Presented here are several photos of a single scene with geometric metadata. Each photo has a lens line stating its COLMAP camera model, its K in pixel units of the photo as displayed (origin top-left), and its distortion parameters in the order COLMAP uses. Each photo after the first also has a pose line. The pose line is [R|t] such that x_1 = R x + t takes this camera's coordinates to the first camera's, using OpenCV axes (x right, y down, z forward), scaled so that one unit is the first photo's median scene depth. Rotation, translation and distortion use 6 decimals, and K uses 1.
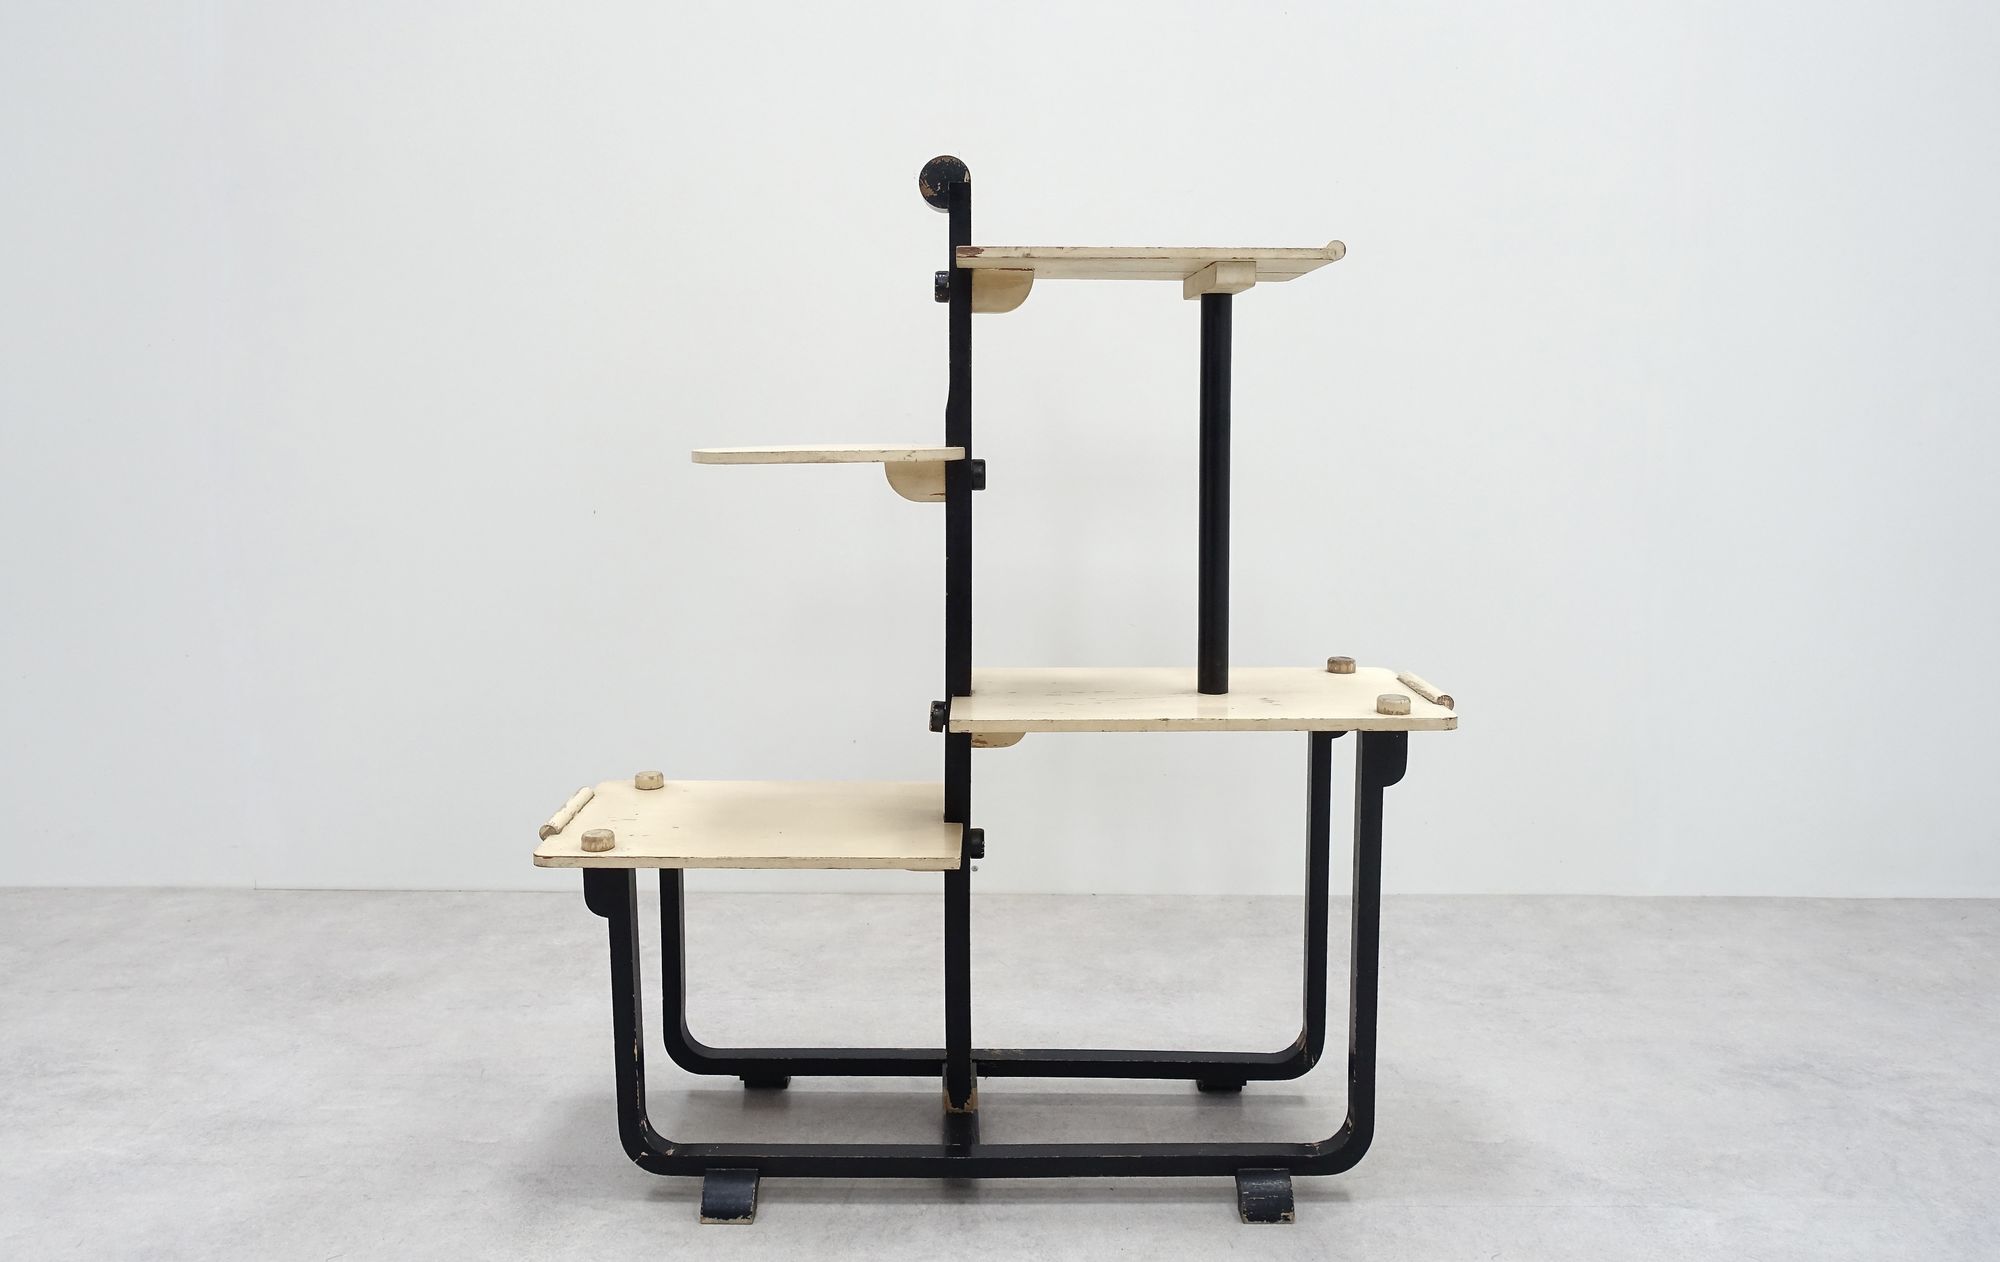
lens RADIAL K [[1409.1, 0, 1028.5], [0, 1409.1, 629.2], [0, 0, 1]] dist [0.007942, -0.002456]
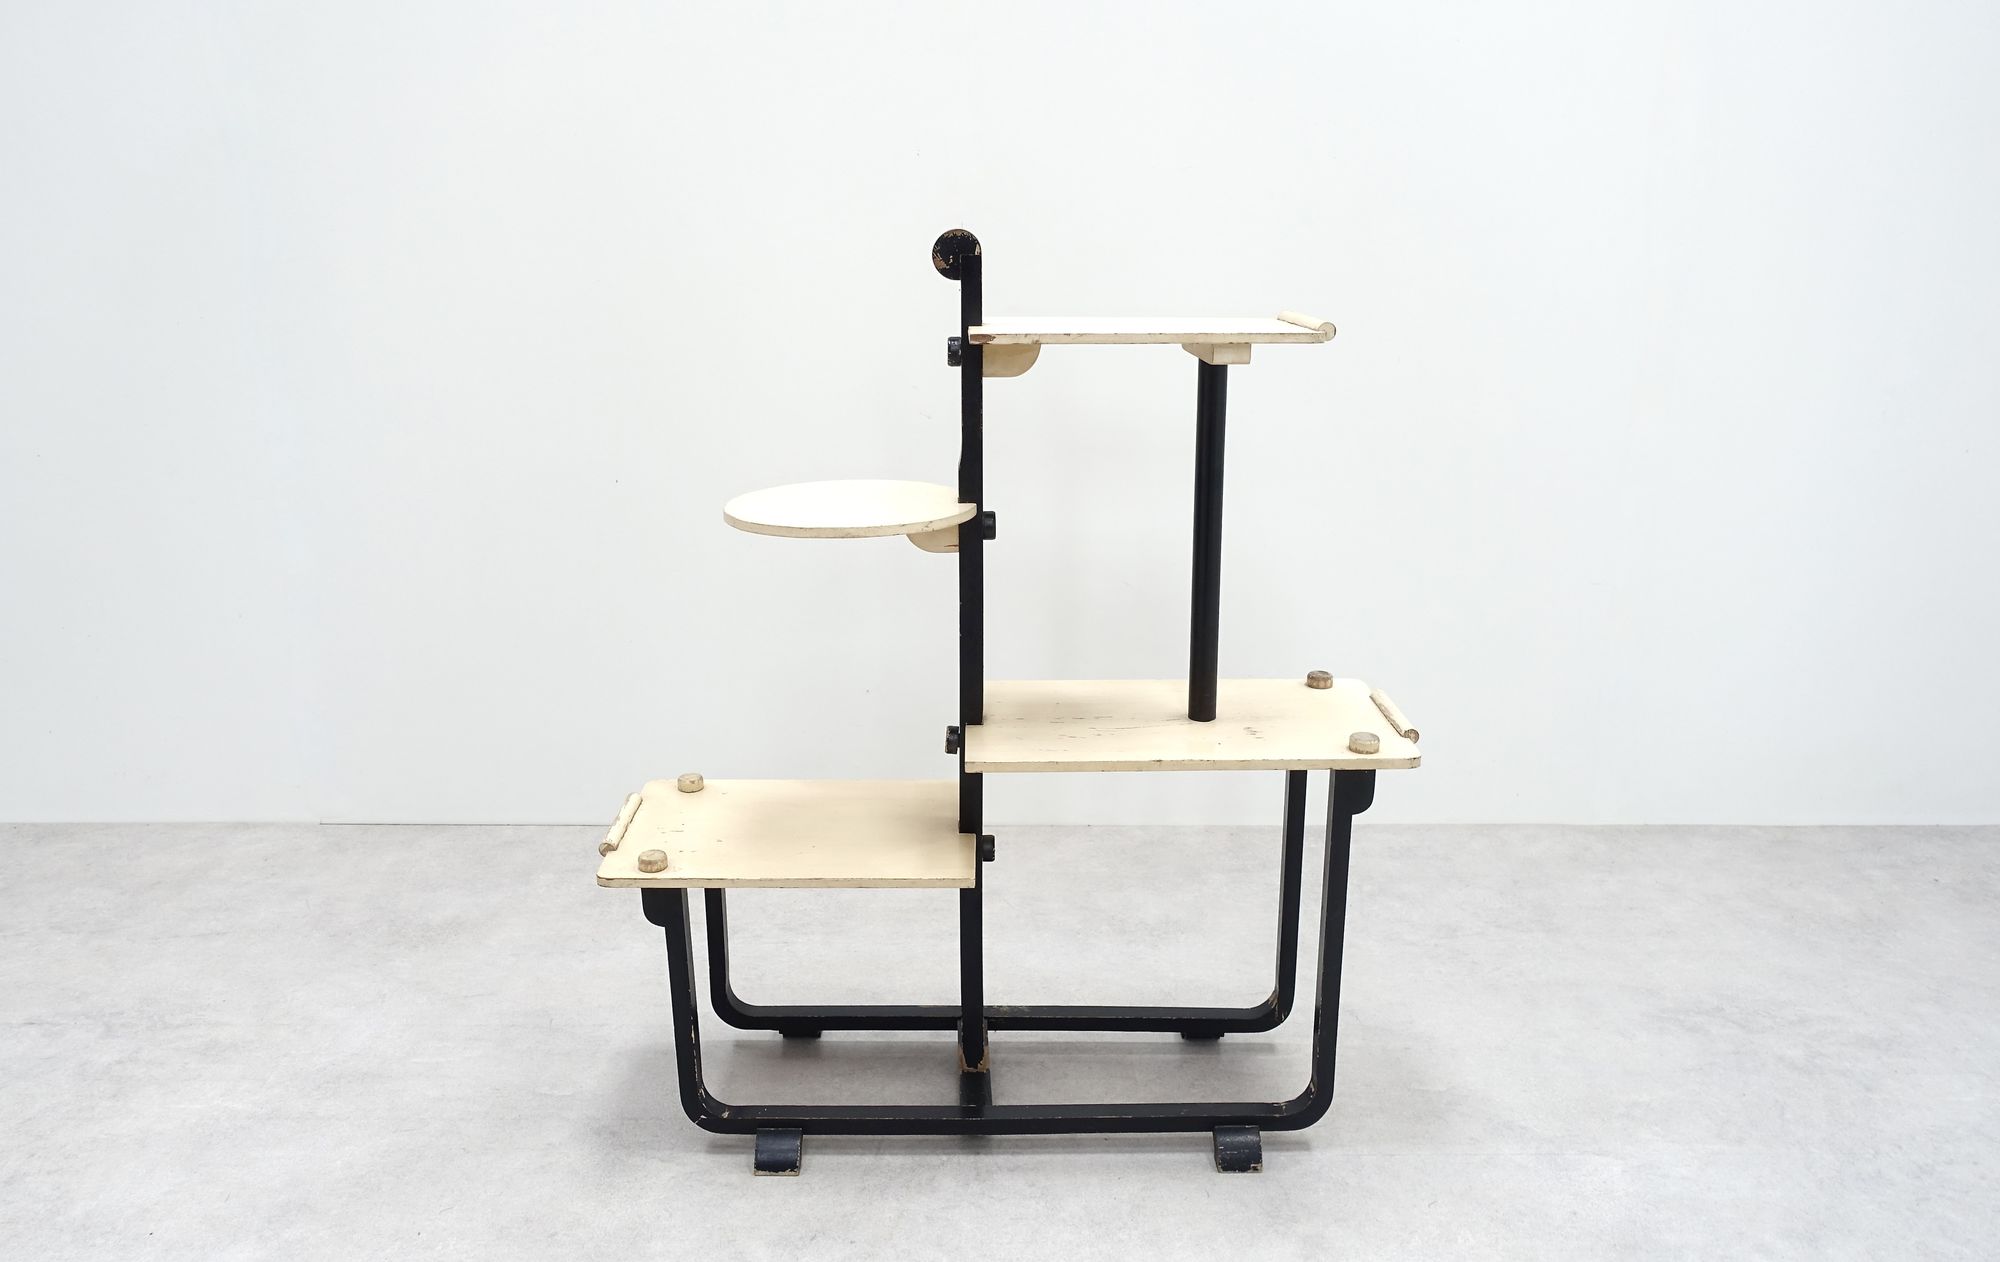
lens RADIAL K [[1403.1, 0, 1021.5], [0, 1403.1, 634.4], [0, 0, 1]] dist [0.004755, 0.003483]
pose [[0.999994, -0.000346, 0.003515, -0.013663], [-0.000226, 0.986880, 0.161458, -0.189876], [-0.003524, -0.161458, 0.986873, -0.069520]]
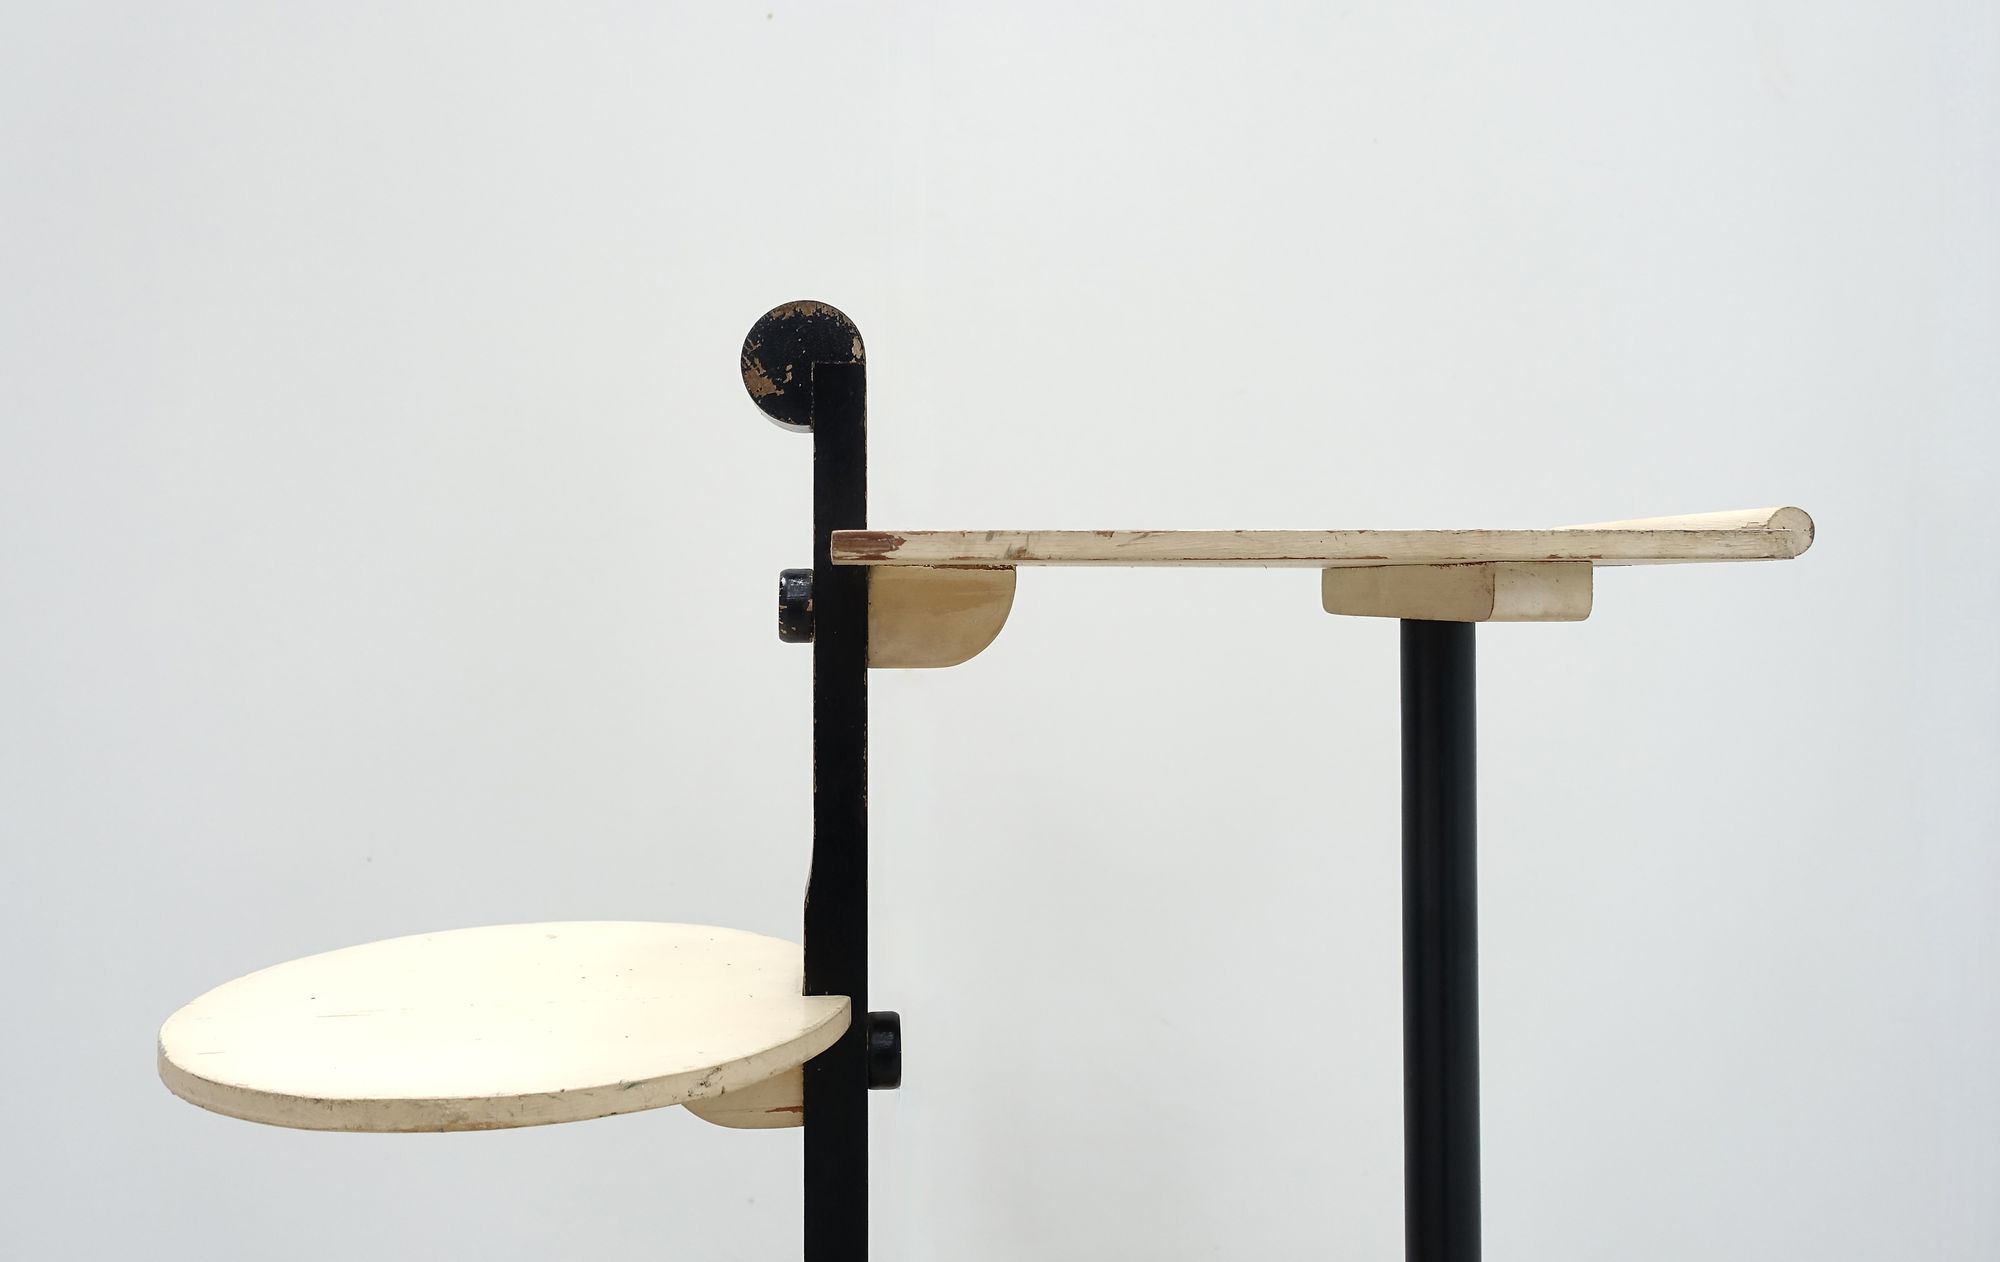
lens RADIAL K [[1411.3, 0, 931.3], [0, 1411.3, 633.7], [0, 0, 1]] dist [0.000257, 0.000156]
pose [[0.999729, -0.005137, 0.022690, -0.028695], [0.007456, 0.994619, -0.103329, -0.178074], [-0.022037, 0.103470, 0.994388, 0.543818]]
